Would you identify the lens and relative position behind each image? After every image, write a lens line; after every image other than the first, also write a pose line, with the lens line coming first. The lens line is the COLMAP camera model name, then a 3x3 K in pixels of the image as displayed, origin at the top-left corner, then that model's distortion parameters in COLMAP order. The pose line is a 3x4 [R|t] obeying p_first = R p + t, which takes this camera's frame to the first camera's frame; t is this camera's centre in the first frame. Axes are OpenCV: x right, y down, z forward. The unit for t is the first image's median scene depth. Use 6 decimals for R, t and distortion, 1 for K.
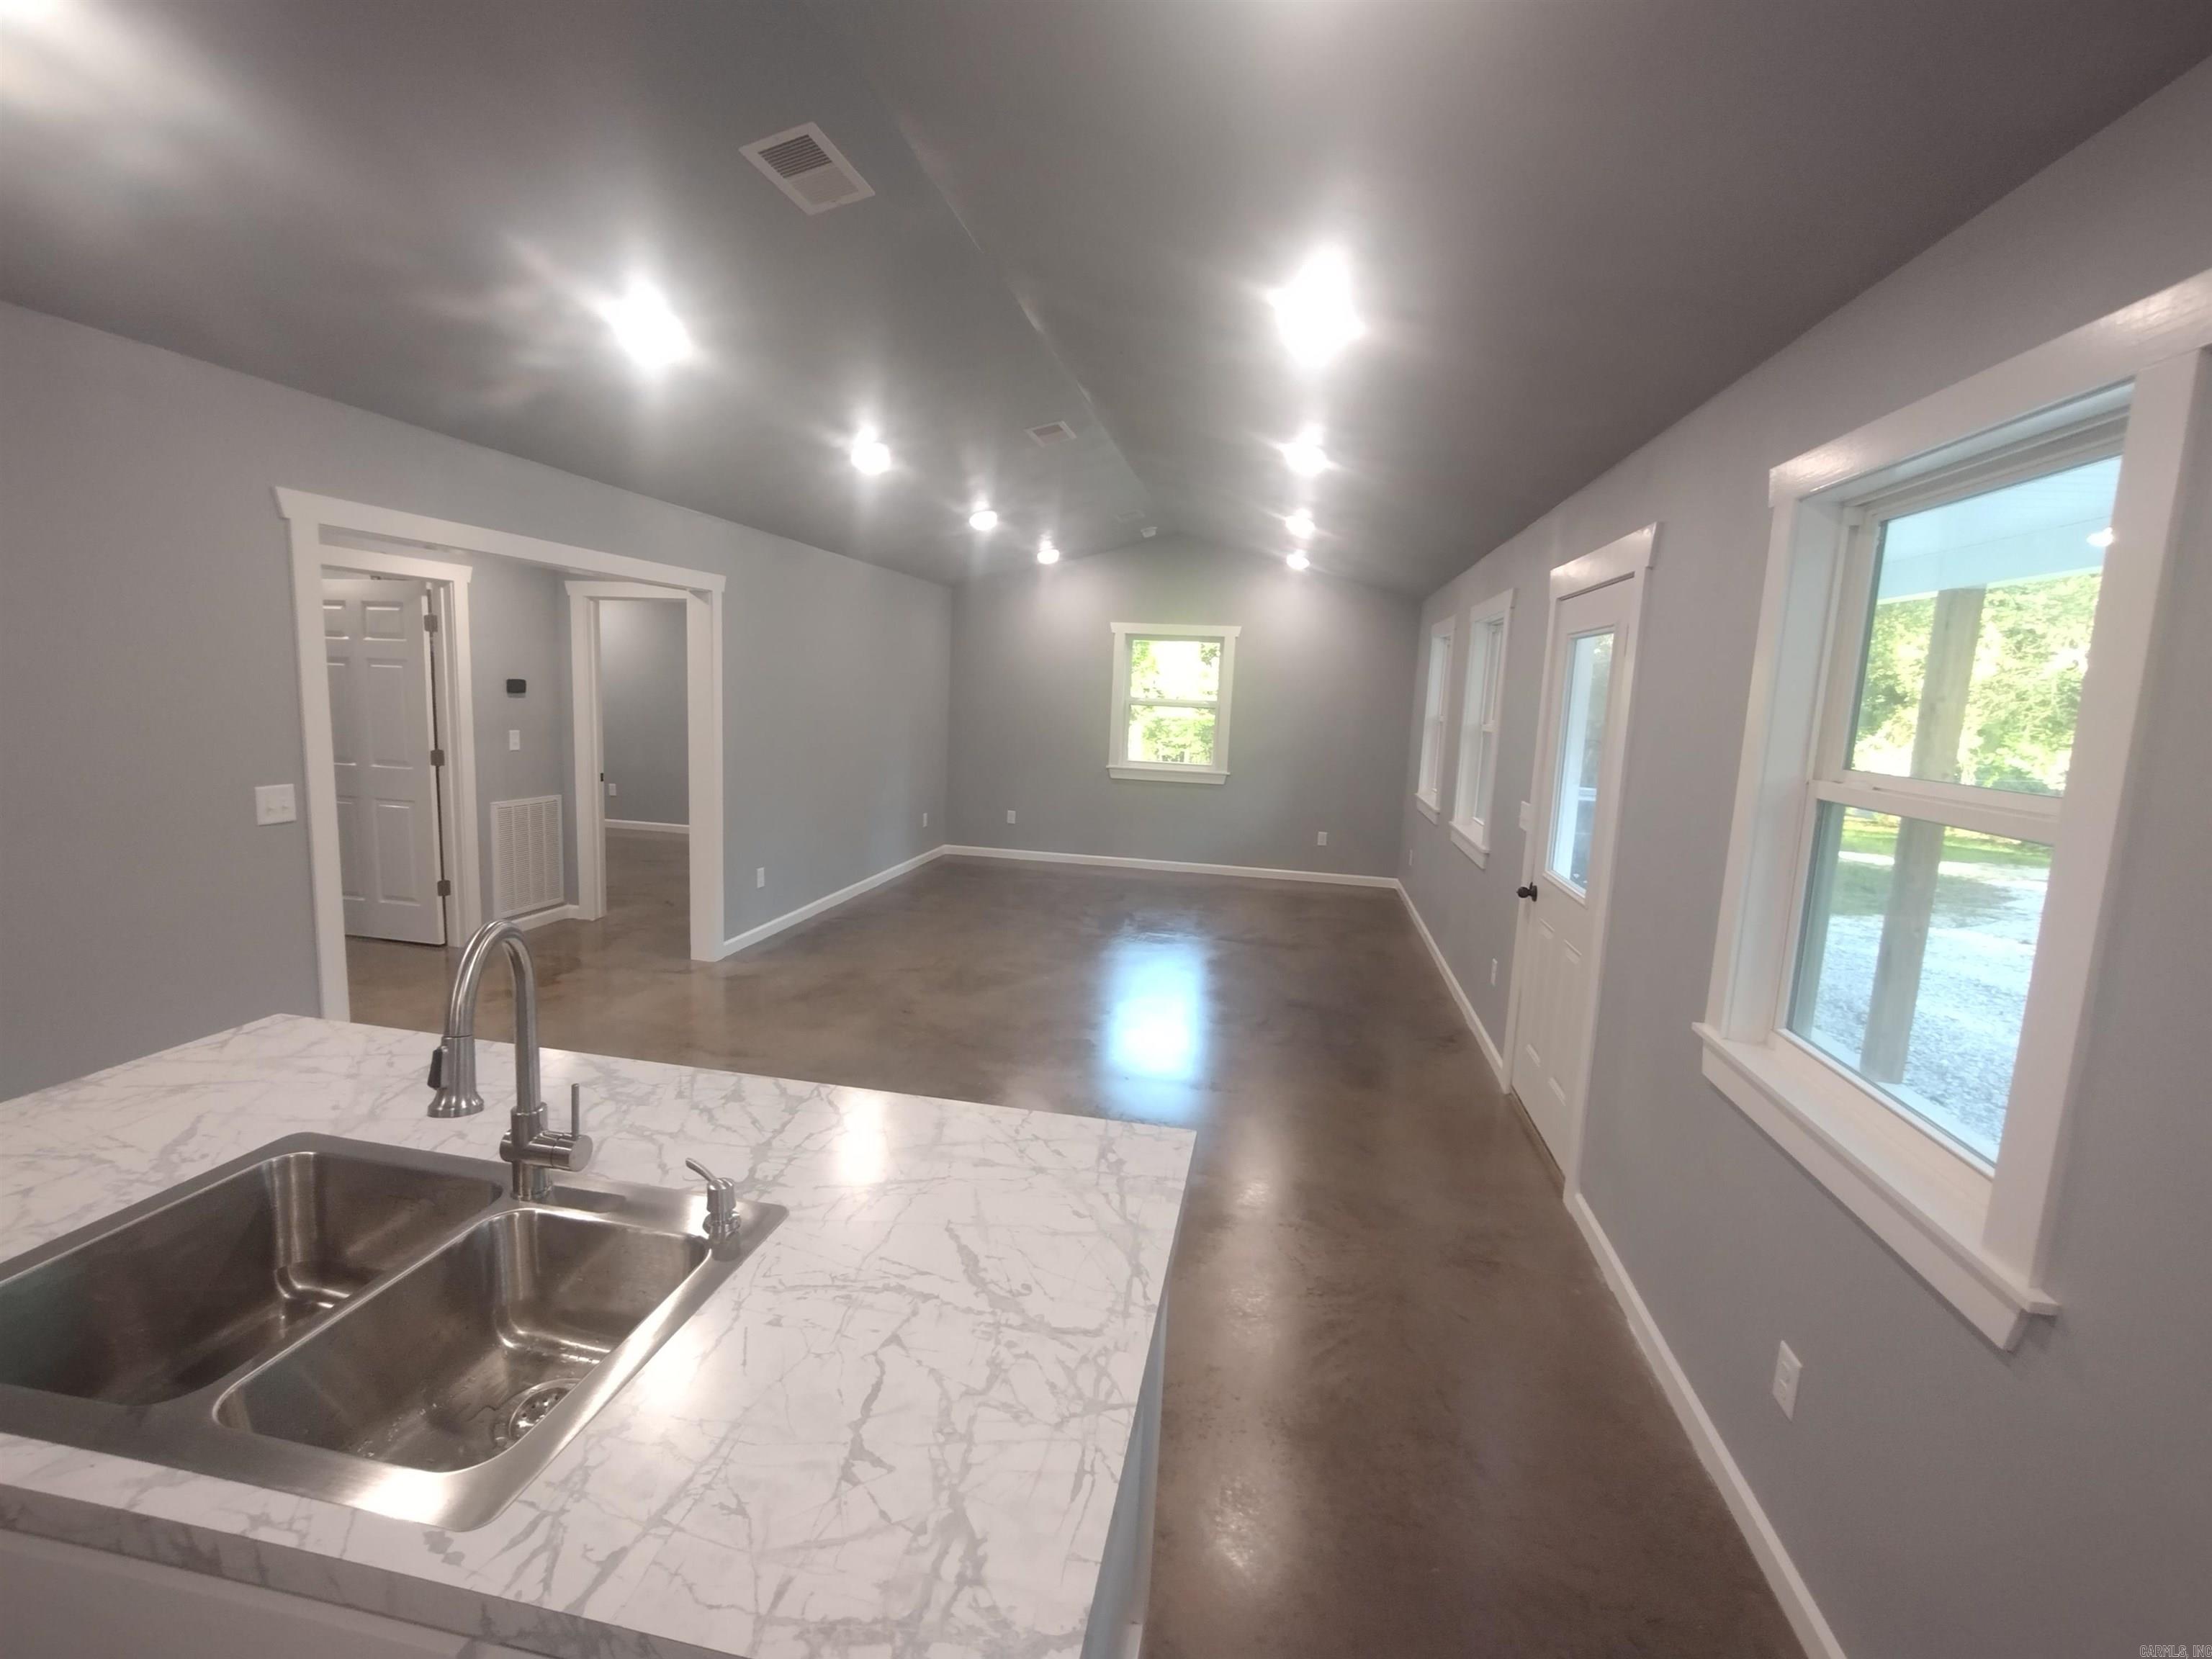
lens RADIAL K [[1003.9, 0, 1103.4], [0, 1003.9, 821.4], [0, 0, 1]] dist [-0.004605, 0.001287]
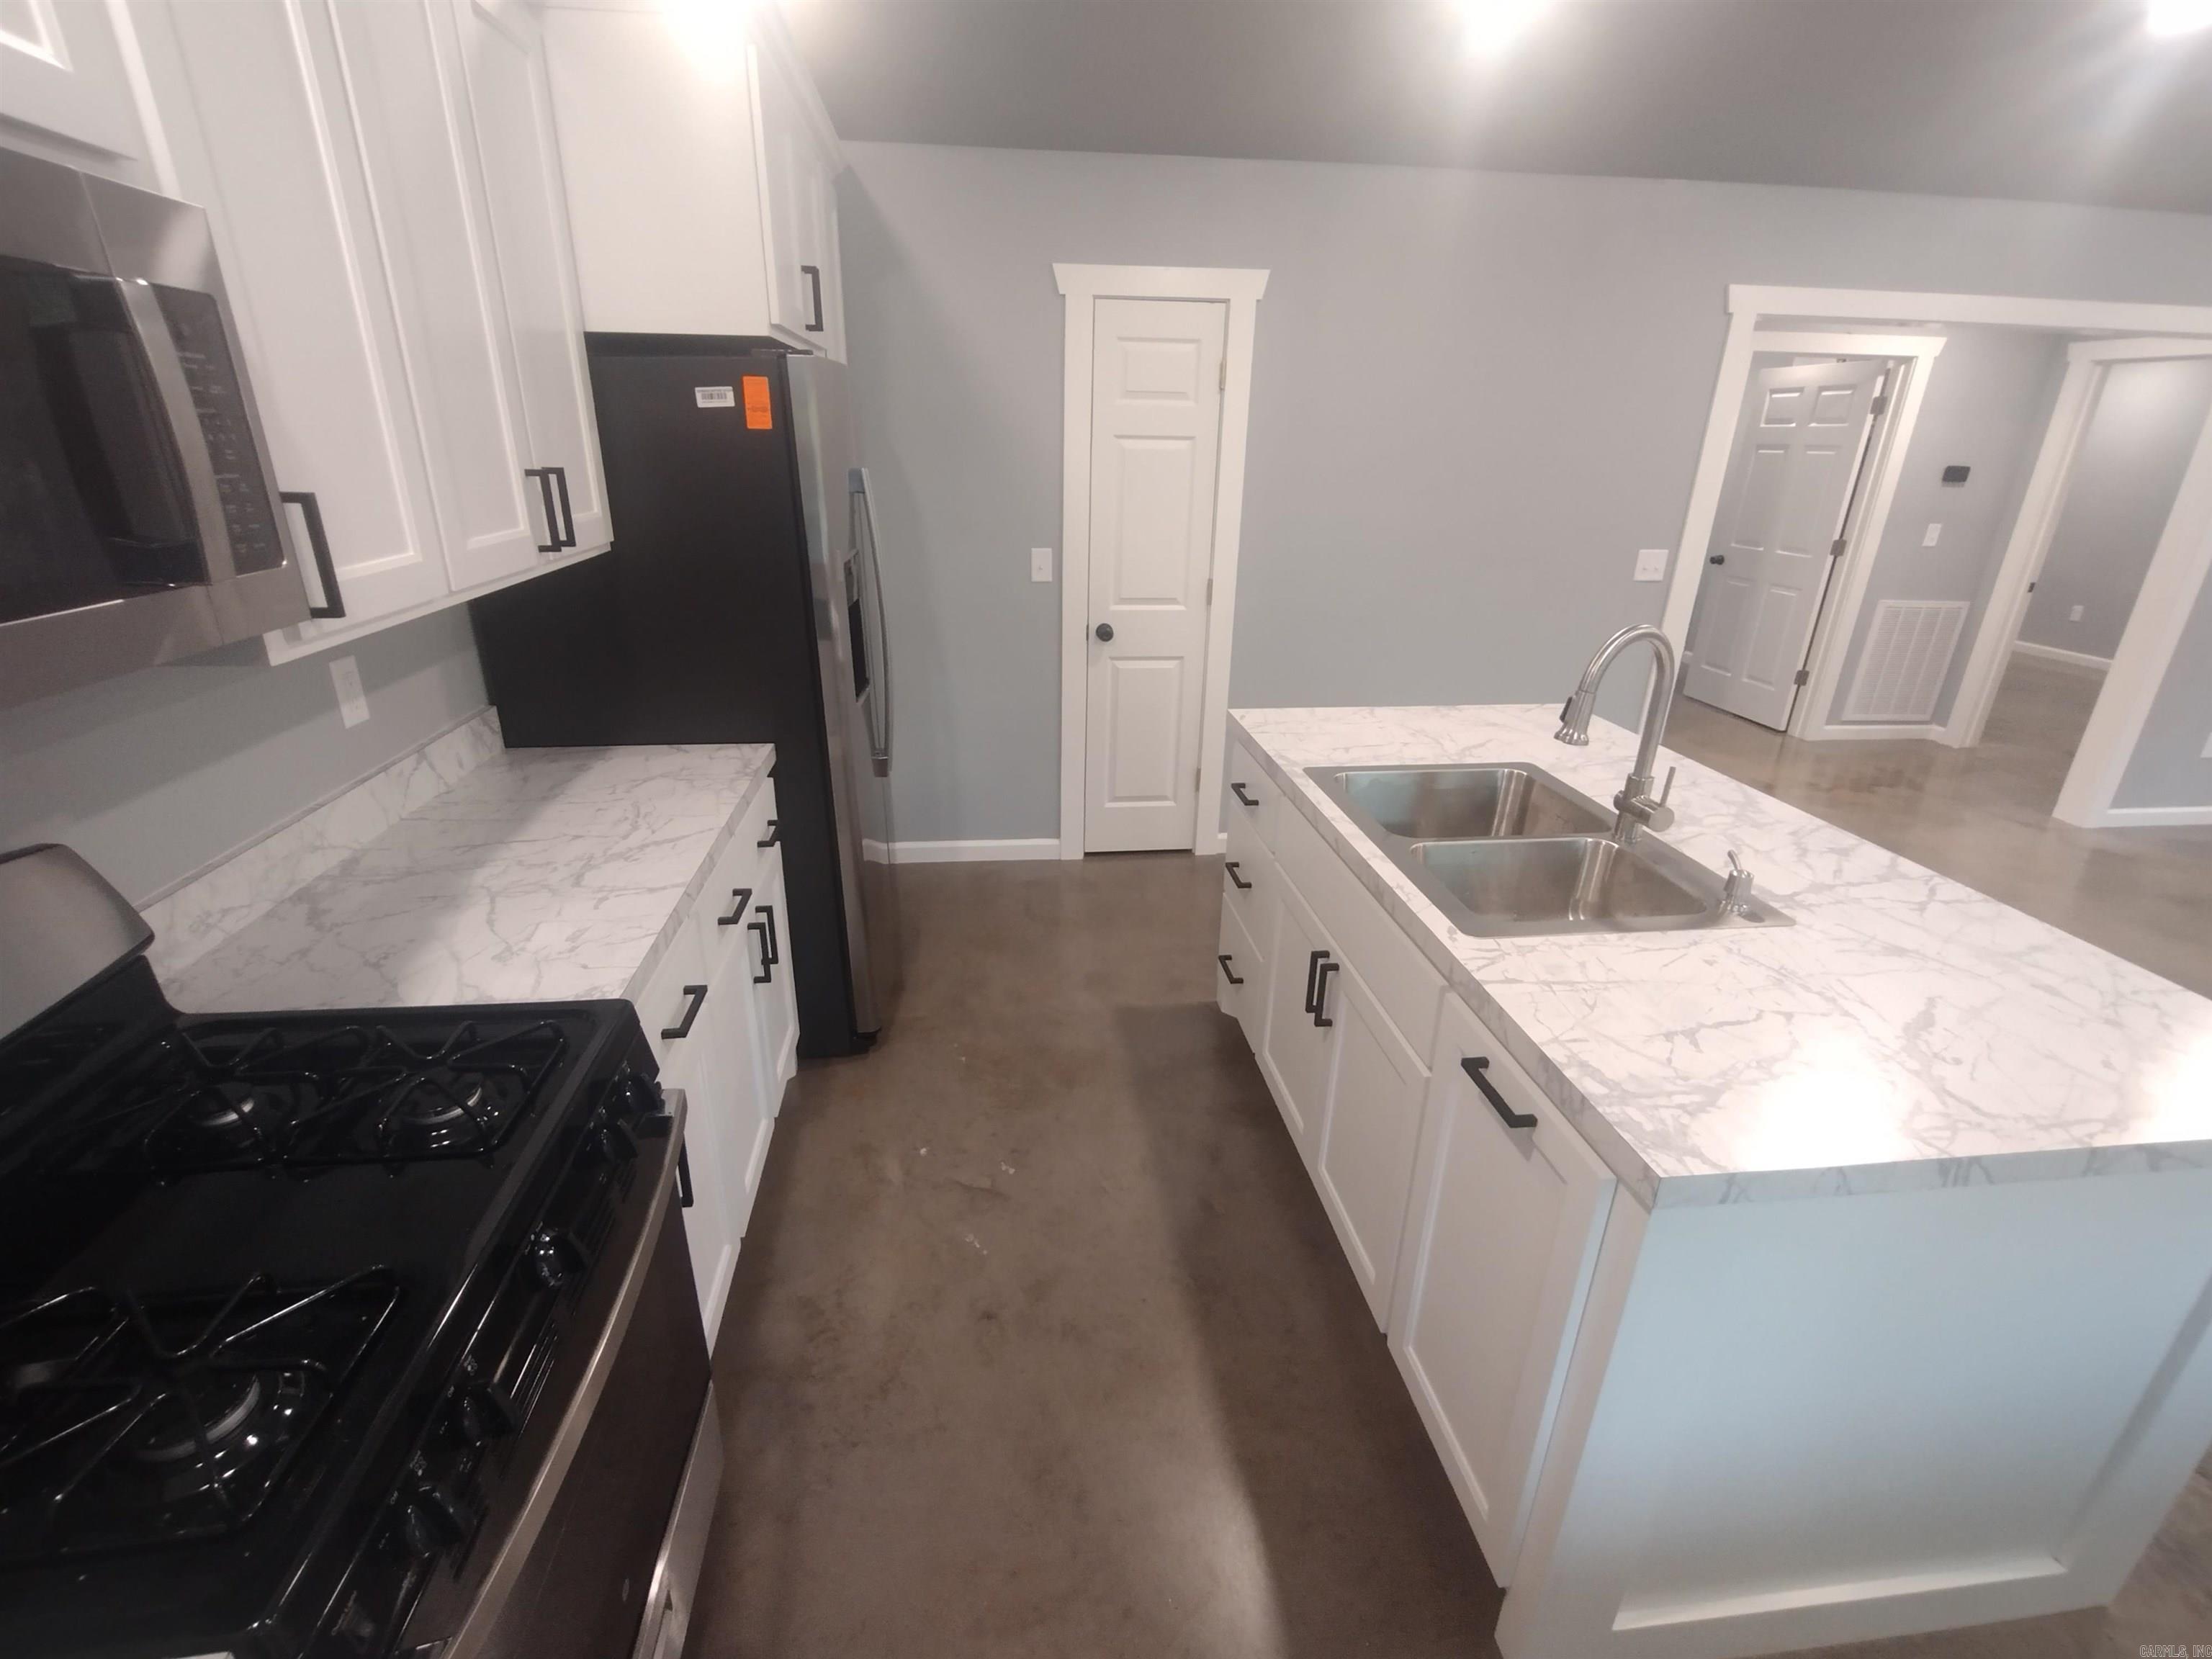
lens RADIAL K [[1003.9, 0, 1065.7], [0, 1003.9, 819.1], [0, 0, 1]] dist [-0.004605, 0.001287]
pose [[0.283578, 0.312674, -0.906542, 0.186728], [-0.137803, 0.948825, 0.284152, 0.027233], [0.948996, 0.044345, 0.312153, -0.062836]]
